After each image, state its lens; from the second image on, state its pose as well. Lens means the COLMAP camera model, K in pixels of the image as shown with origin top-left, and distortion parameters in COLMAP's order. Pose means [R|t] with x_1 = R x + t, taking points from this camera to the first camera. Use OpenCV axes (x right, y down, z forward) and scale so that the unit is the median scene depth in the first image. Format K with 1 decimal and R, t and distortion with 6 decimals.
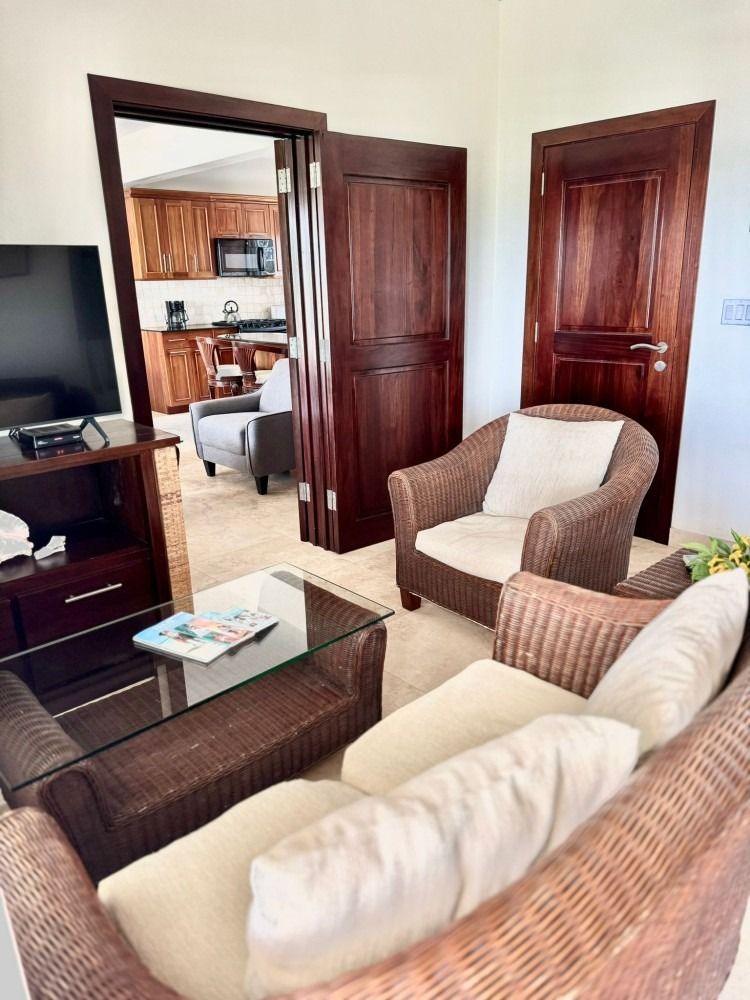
lens RADIAL K [[718.4, 0, 375.0], [0, 718.4, 500.0], [0, 0, 1]] dist [0.185024, -0.336596]
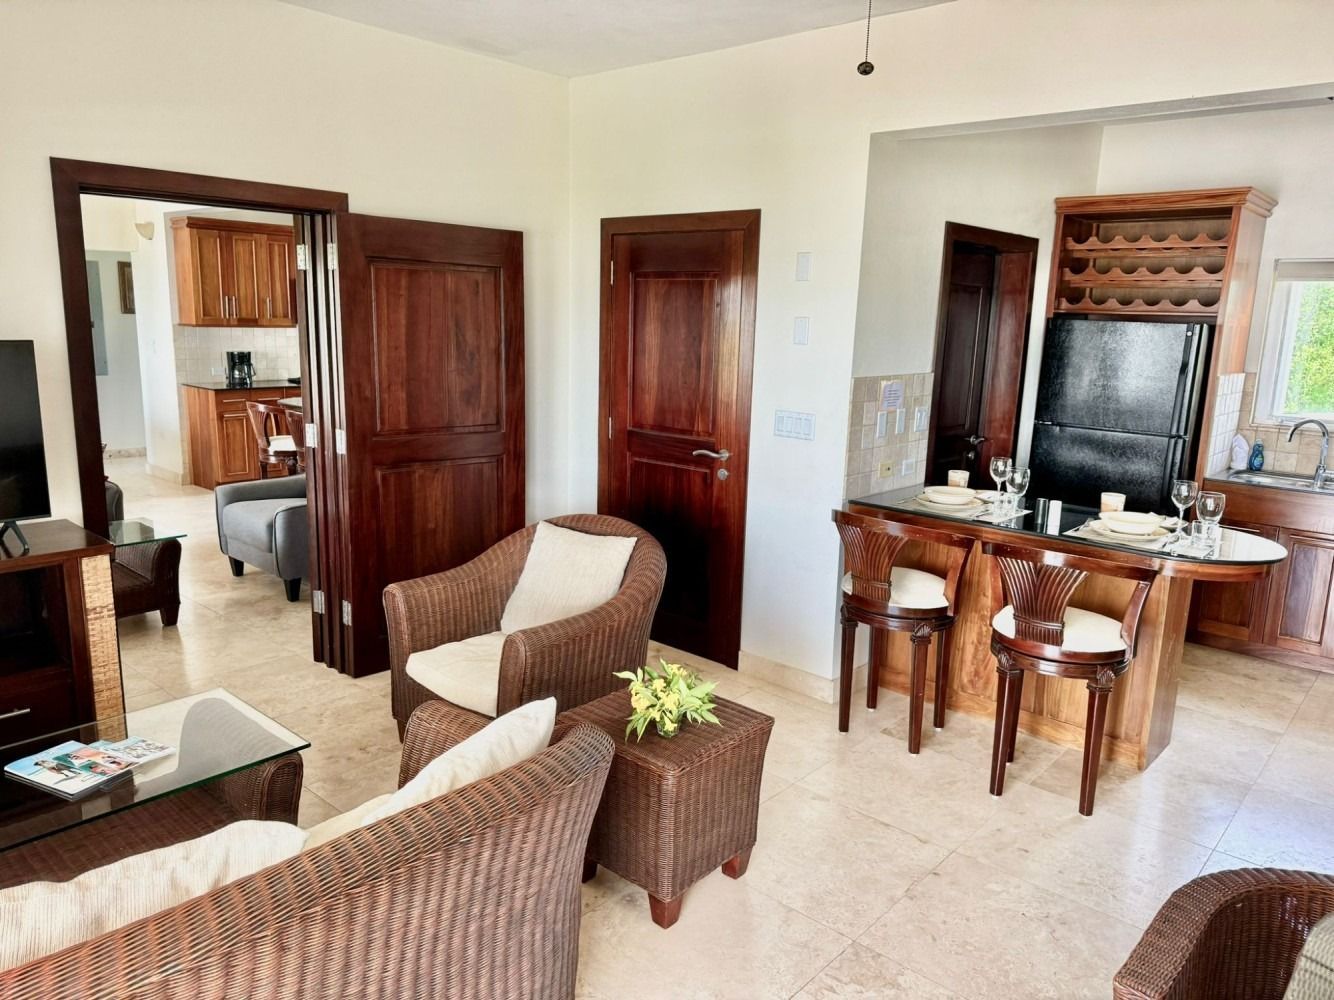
lens RADIAL K [[951.4, 0, 667.0], [0, 951.4, 500.0], [0, 0, 1]] dist [0.097685, -0.143110]
pose [[0.993365, 0.035252, 0.109469, 0.185858], [-0.023405, 0.993910, -0.107682, -0.019027], [-0.112598, 0.104405, 0.988140, -0.175243]]
